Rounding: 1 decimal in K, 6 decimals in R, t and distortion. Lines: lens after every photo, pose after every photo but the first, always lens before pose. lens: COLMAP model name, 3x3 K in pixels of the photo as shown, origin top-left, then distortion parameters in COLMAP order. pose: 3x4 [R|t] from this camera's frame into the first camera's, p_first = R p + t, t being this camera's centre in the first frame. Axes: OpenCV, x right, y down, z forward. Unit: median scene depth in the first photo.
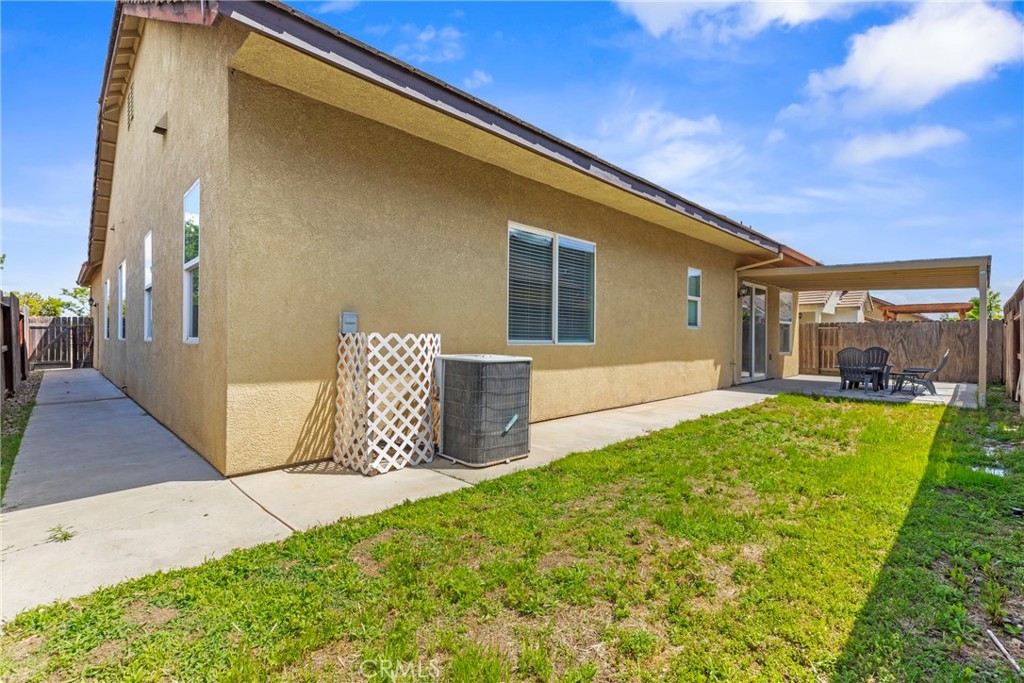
lens RADIAL K [[455.0, 0, 512.0], [0, 455.0, 341.5], [0, 0, 1]] dist [0.000681, 0.000118]
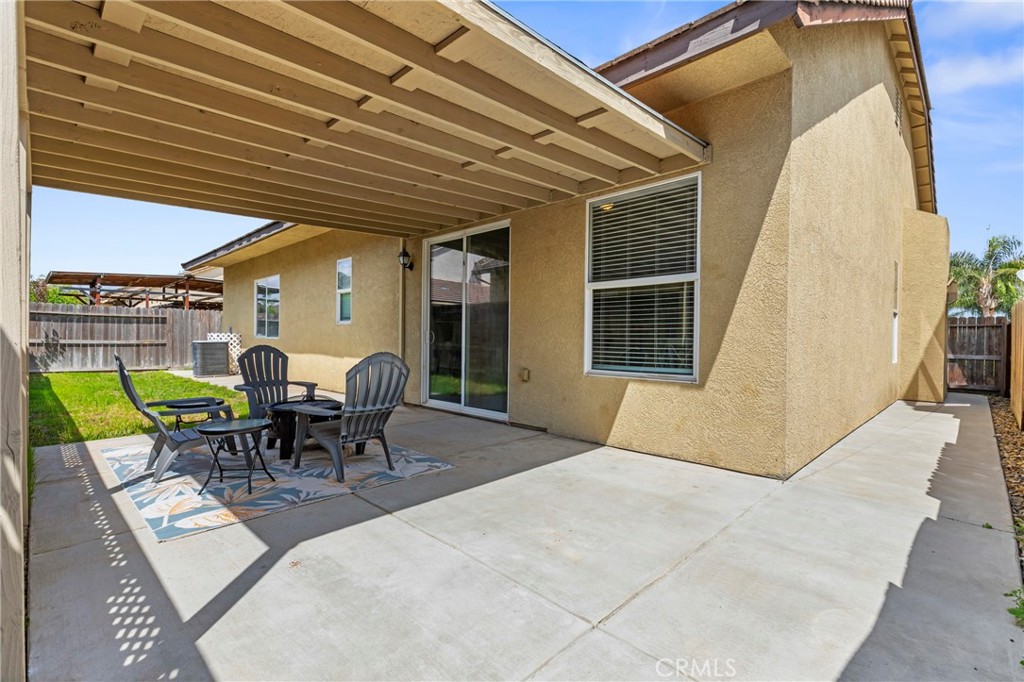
lens RADIAL K [[467.6, 0, 517.8], [0, 467.6, 343.0], [0, 0, 1]] dist [0.003129, 0.000635]
pose [[0.016403, 0.008749, -0.999827, 1.549057], [-0.010377, 0.999909, 0.008579, 0.001136], [0.999812, 0.010234, 0.016493, 1.525854]]
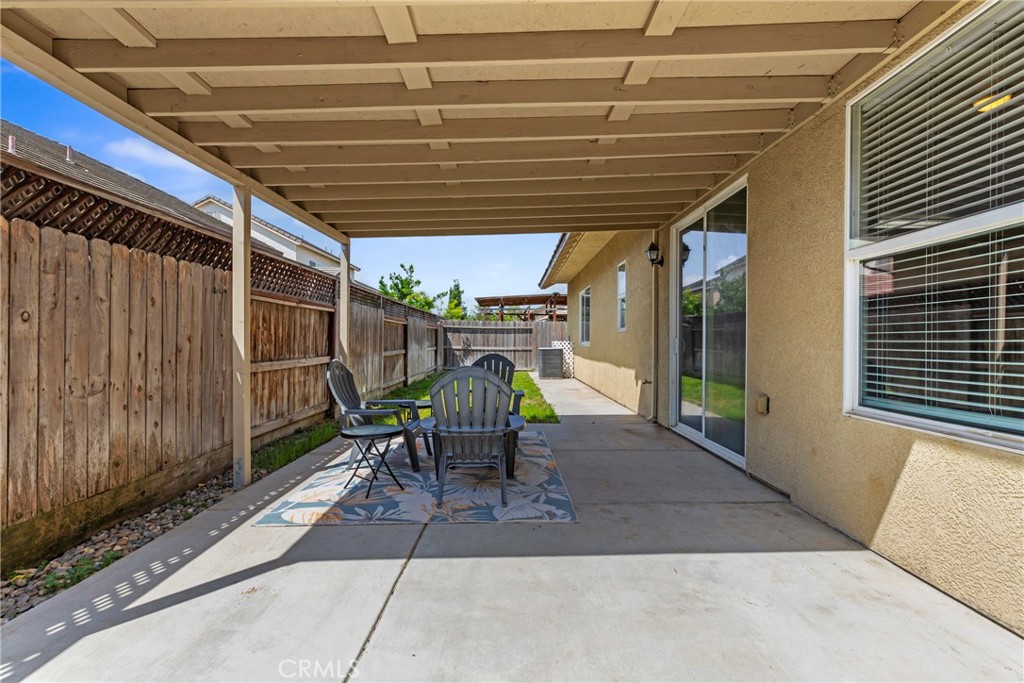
lens RADIAL K [[467.6, 0, 517.8], [0, 467.6, 343.5], [0, 0, 1]] dist [0.003129, 0.000635]
pose [[-0.693020, -0.003980, -0.720907, 1.369951], [-0.009121, 0.999953, 0.003247, -0.003511], [0.720860, 0.008826, -0.693024, 1.674470]]
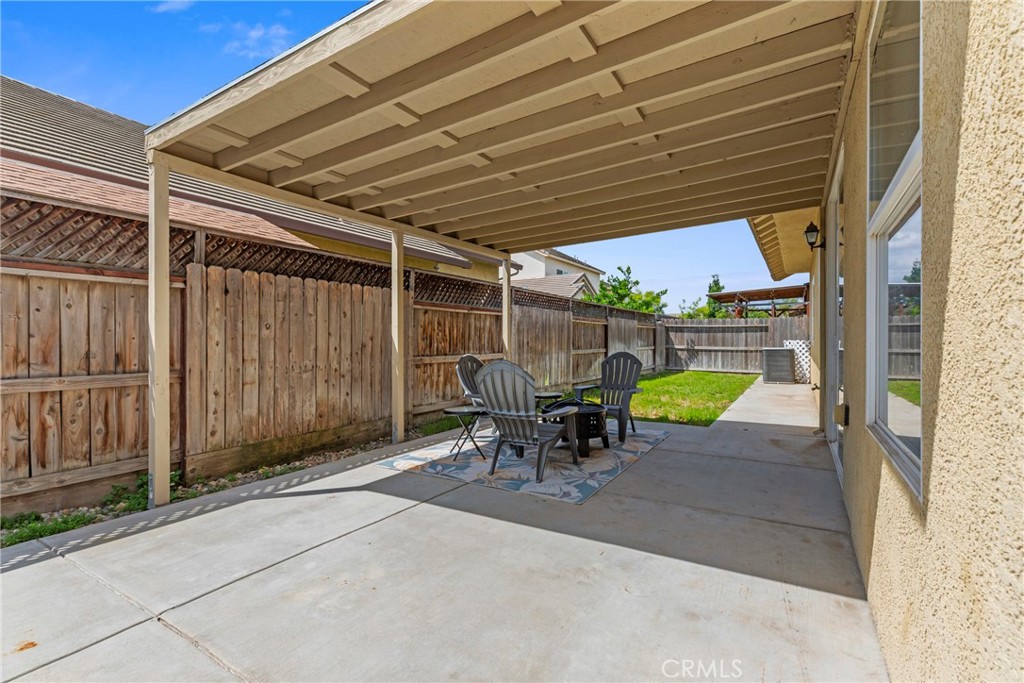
lens RADIAL K [[464.3, 0, 512.0], [0, 464.3, 341.5], [0, 0, 1]] dist [0.002034, 0.000299]
pose [[-0.970818, -0.005594, -0.239753, 1.239352], [-0.006624, 0.999972, 0.003487, -0.003081], [0.239727, 0.004974, -0.970828, 1.811631]]
